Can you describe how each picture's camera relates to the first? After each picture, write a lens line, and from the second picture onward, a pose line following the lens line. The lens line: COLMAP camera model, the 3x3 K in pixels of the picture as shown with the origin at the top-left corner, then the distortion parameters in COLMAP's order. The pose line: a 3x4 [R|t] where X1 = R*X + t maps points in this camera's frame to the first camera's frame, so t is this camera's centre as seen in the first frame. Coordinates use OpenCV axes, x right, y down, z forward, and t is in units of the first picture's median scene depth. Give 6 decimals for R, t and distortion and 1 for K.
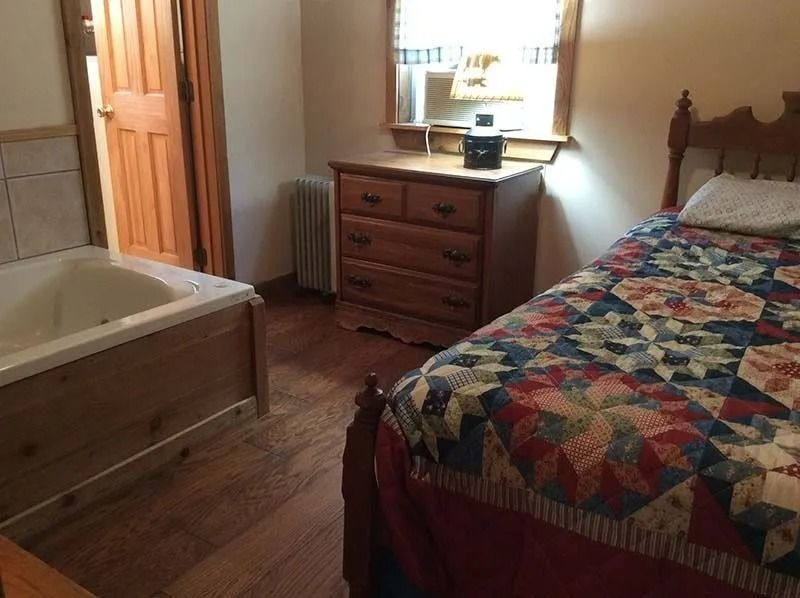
lens RADIAL K [[724.5, 0, 400.0], [0, 724.5, 299.0], [0, 0, 1]] dist [0.124232, -0.250083]
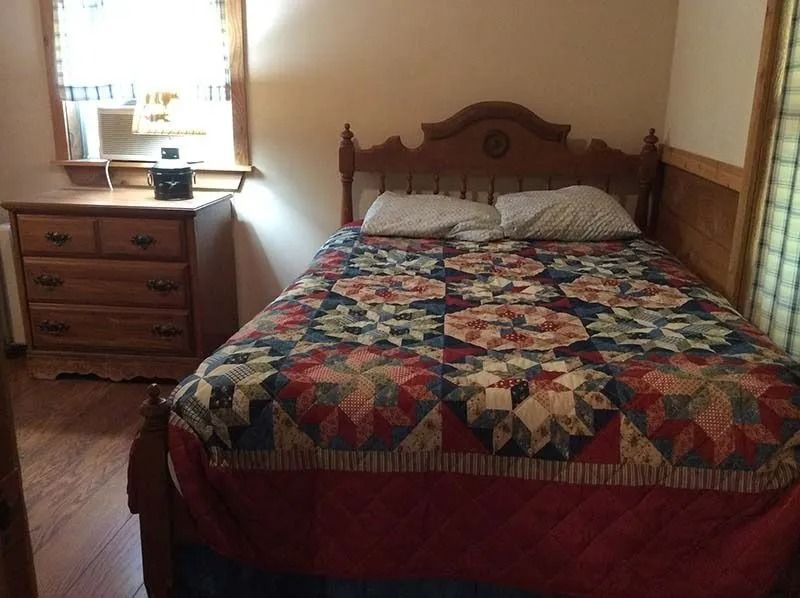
lens RADIAL K [[724.5, 0, 400.0], [0, 724.5, 299.0], [0, 0, 1]] dist [0.124232, -0.250083]
pose [[0.889485, -0.124780, 0.439598, -0.100377], [0.144645, 0.989413, -0.011830, 0.024708], [-0.433468, 0.074108, 0.898117, -0.081188]]
